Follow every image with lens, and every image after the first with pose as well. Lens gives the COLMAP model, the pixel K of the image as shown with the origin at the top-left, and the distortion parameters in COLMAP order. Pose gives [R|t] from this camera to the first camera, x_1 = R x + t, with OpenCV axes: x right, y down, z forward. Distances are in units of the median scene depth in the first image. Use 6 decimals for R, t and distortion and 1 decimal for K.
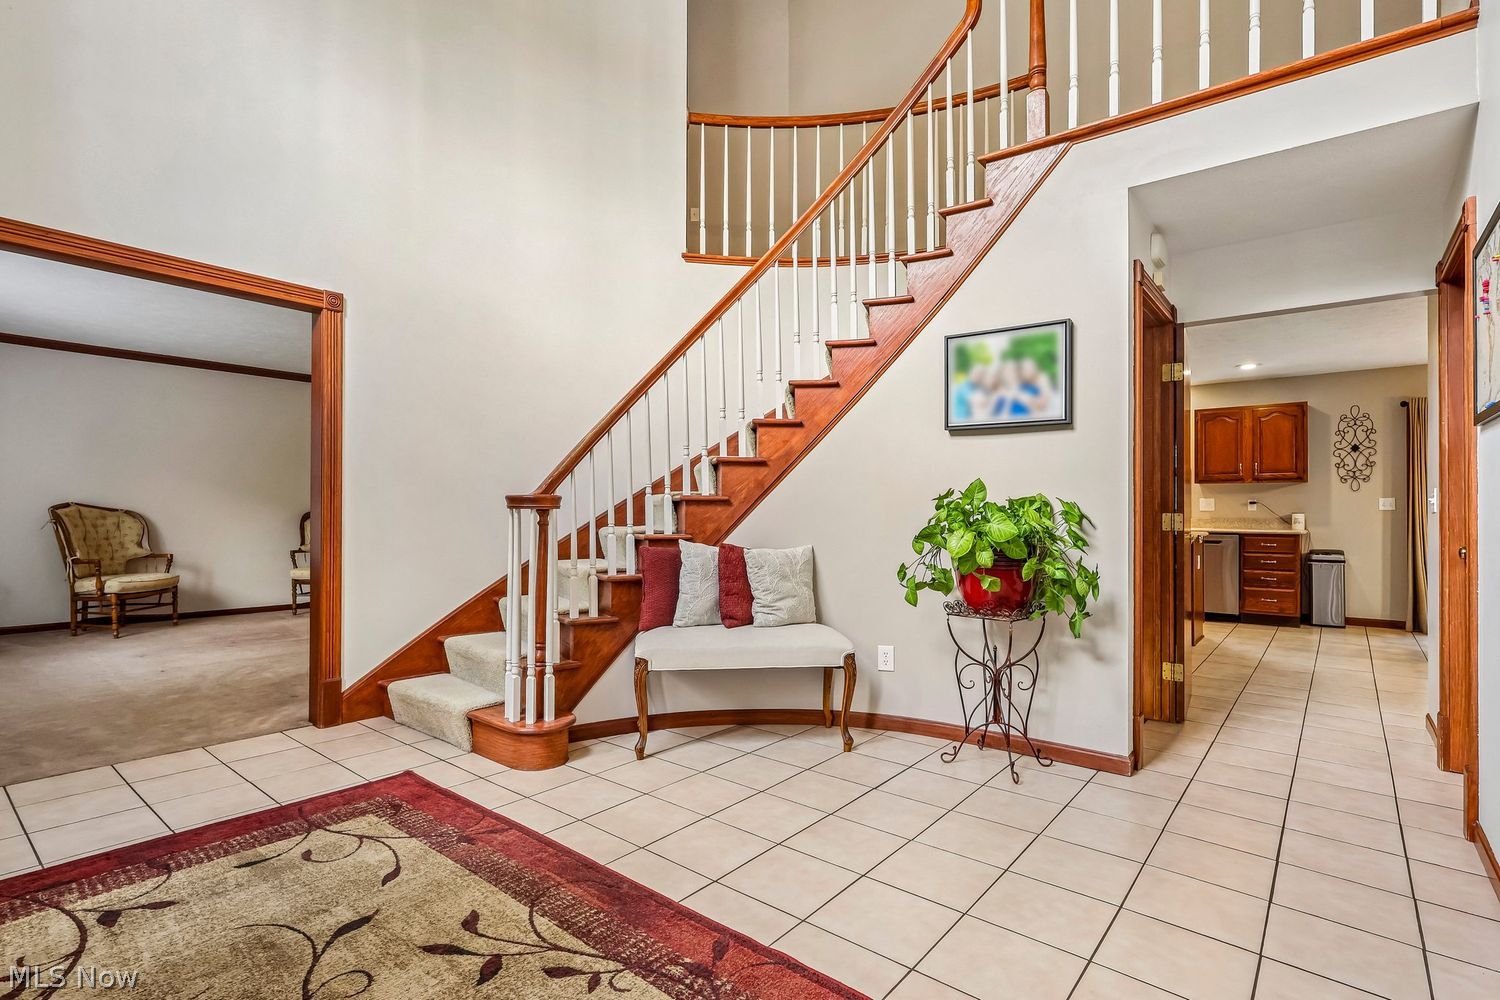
lens RADIAL K [[722.7, 0, 750.0], [0, 722.7, 500.0], [0, 0, 1]] dist [-0.004334, -0.000096]
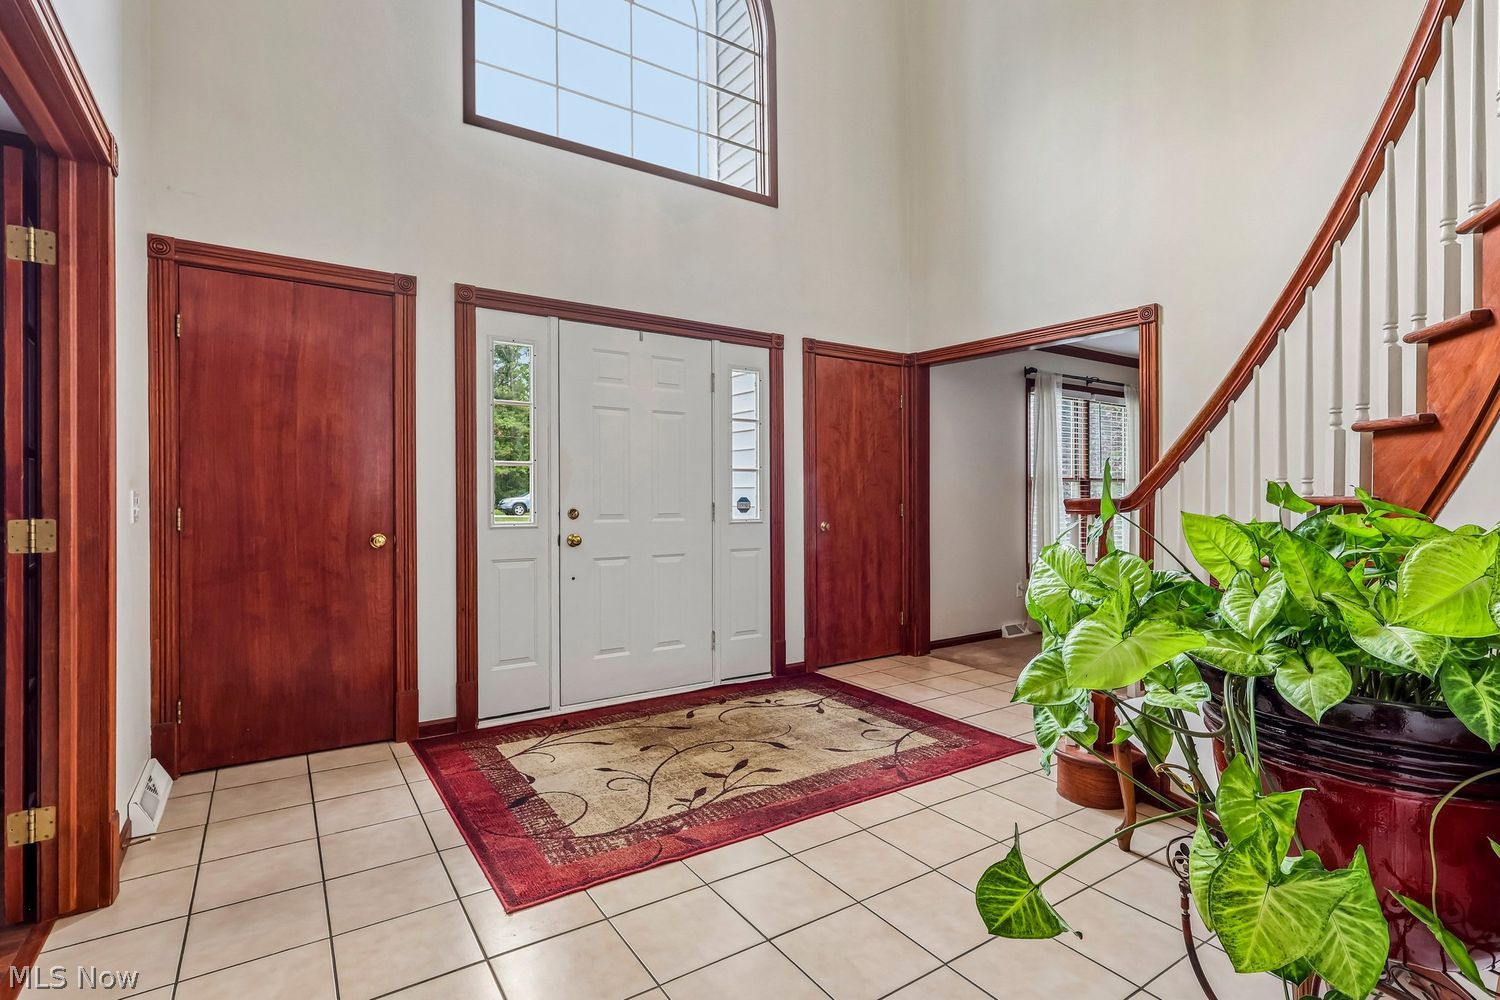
lens RADIAL K [[722.7, 0, 750.0], [0, 722.7, 500.0], [0, 0, 1]] dist [-0.004334, -0.000096]
pose [[-0.293436, -0.004098, -0.955970, 1.011387], [0.004768, 0.999972, -0.005750, -0.003348], [0.955967, -0.006245, -0.293409, 1.255580]]
